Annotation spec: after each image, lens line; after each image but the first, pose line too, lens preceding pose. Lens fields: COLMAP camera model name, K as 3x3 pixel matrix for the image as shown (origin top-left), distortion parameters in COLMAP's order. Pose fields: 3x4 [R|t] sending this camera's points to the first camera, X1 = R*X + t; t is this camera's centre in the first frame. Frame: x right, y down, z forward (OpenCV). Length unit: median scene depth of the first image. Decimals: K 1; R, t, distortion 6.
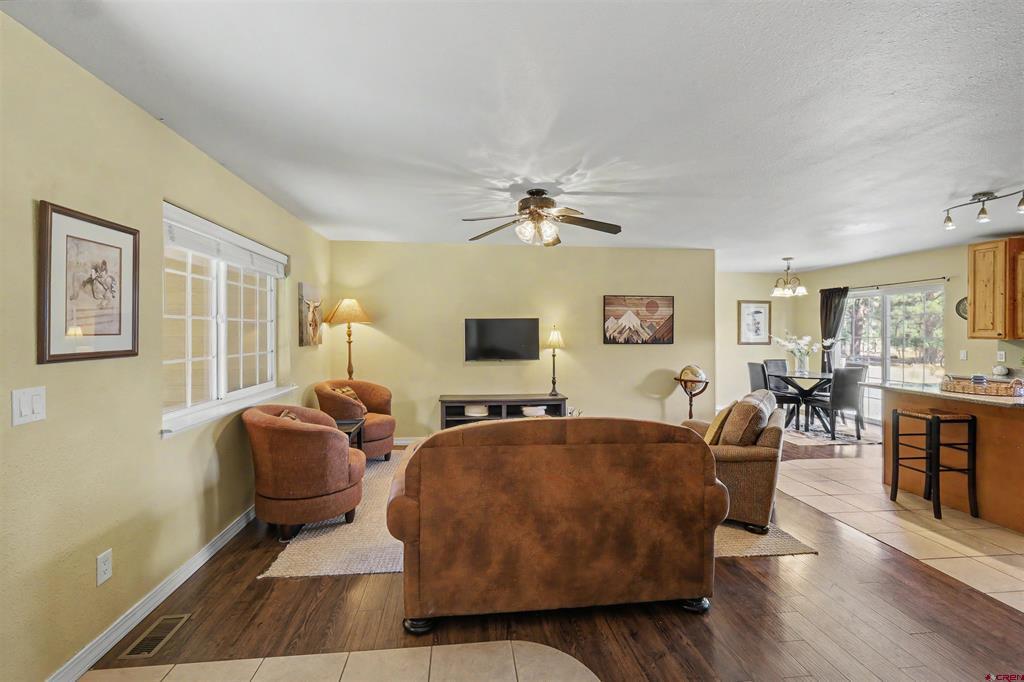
lens RADIAL K [[455.7, 0, 513.0], [0, 455.7, 330.4], [0, 0, 1]] dist [0.001679, -0.000203]
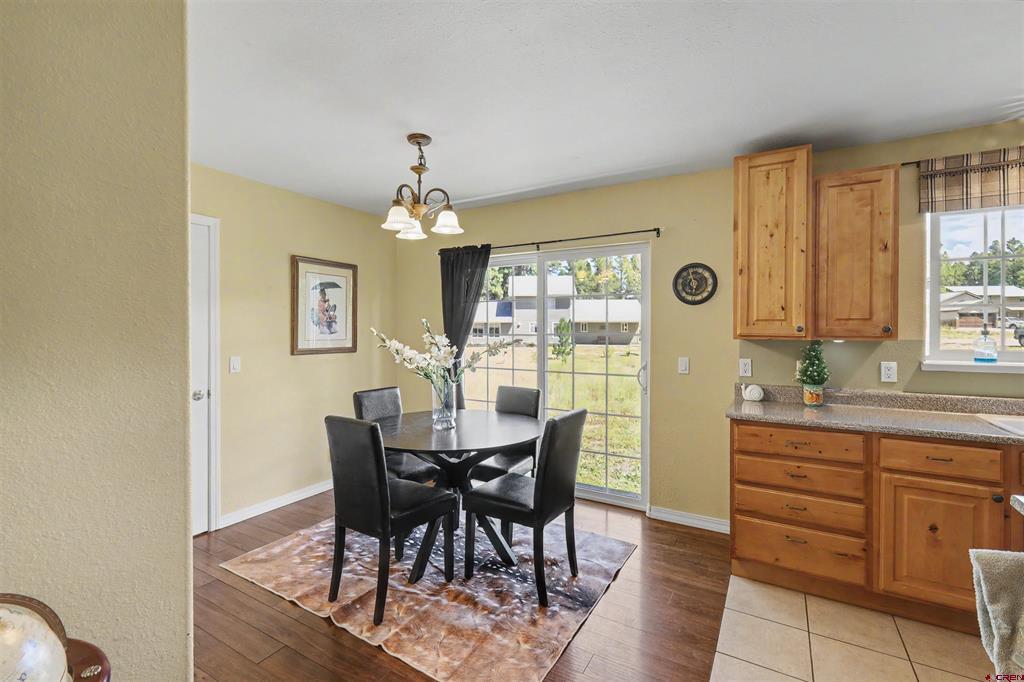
lens RADIAL K [[455.7, 0, 513.0], [0, 455.7, 330.4], [0, 0, 1]] dist [0.001679, -0.000203]
pose [[0.599533, -0.002052, 0.800347, 0.306451], [-0.001732, 0.999991, 0.003861, 0.006040], [-0.800348, -0.003701, 0.599524, 0.640863]]
